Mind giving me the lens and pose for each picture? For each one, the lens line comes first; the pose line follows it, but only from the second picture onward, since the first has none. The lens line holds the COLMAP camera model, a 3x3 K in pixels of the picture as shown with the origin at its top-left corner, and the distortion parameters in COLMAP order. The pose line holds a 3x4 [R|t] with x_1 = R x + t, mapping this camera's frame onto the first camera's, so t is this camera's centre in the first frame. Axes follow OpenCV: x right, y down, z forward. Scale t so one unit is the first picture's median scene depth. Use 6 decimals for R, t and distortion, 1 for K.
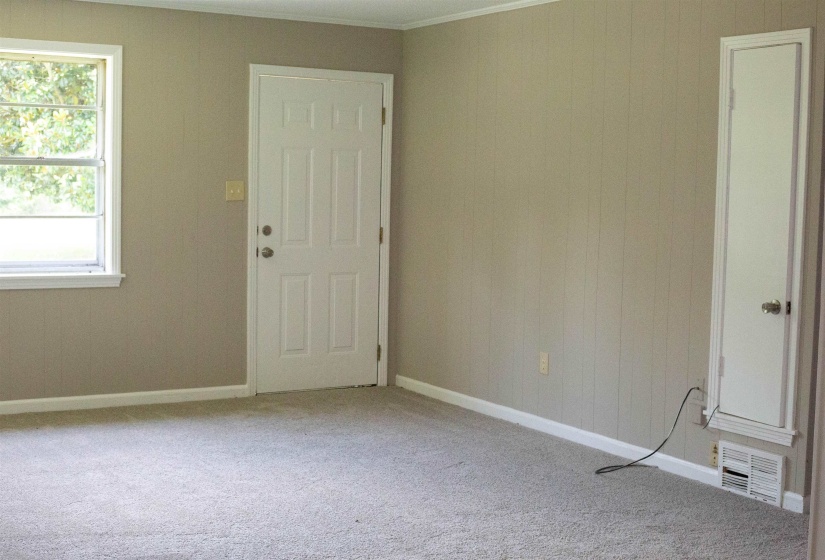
lens RADIAL K [[1182.4, 0, 412.5], [0, 1182.4, 280.0], [0, 0, 1]] dist [-0.096913, -0.007168]
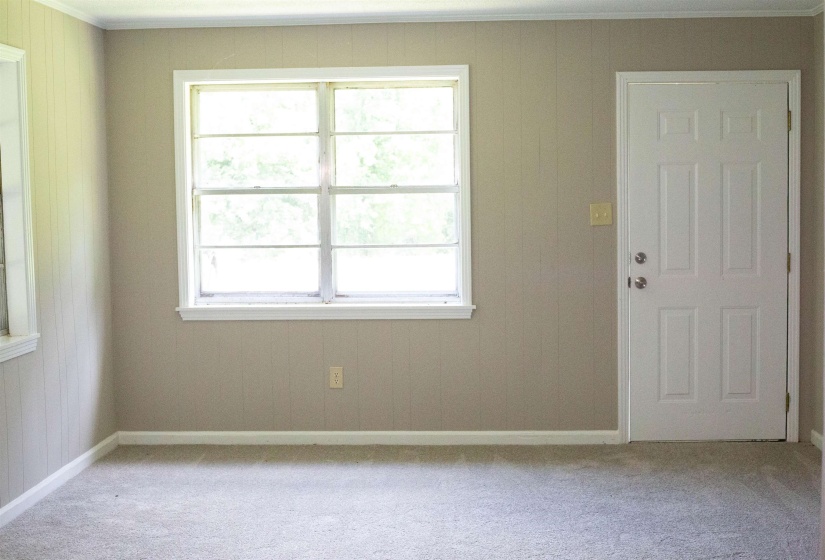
lens RADIAL K [[1216.8, 0, 412.5], [0, 1216.8, 280.0], [0, 0, 1]] dist [-0.128780, 0.035153]
pose [[0.826435, 0.000925, -0.563032, 0.247062], [-0.013843, 0.999730, -0.018677, -0.006052], [0.562862, 0.023229, 0.826224, 0.153537]]
